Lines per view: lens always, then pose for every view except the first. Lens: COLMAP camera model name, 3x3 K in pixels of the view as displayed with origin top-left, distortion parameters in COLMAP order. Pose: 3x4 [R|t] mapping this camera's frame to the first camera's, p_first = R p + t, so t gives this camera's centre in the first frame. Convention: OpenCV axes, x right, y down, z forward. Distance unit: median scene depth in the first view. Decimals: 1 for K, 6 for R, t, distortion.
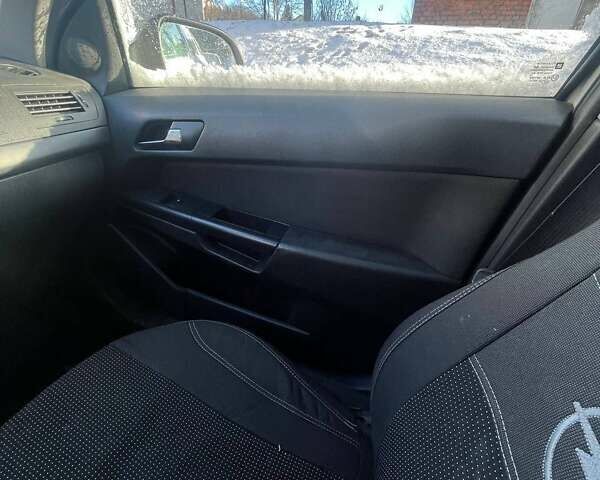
lens RADIAL K [[328.6, 0, 300.0], [0, 328.6, 240.0], [0, 0, 1]] dist [-0.000287, 0.000292]
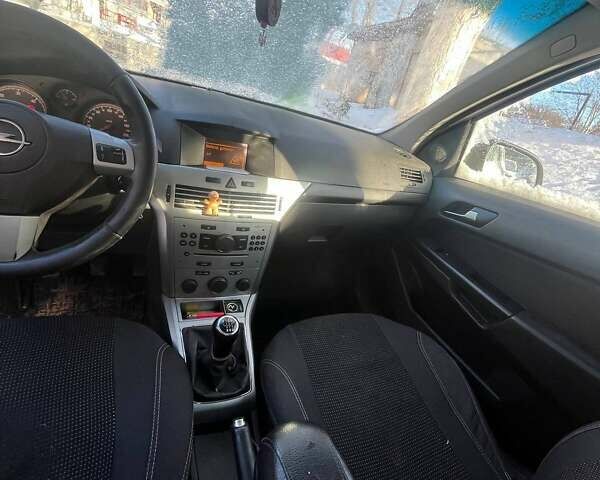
lens RADIAL K [[328.6, 0, 300.0], [0, 328.6, 240.0], [0, 0, 1]] dist [-0.000287, 0.000292]
pose [[0.720719, 0.394969, -0.569705, -0.050310], [-0.494937, 0.868599, -0.023943, 0.198230], [0.485388, 0.299224, 0.821500, -0.561728]]
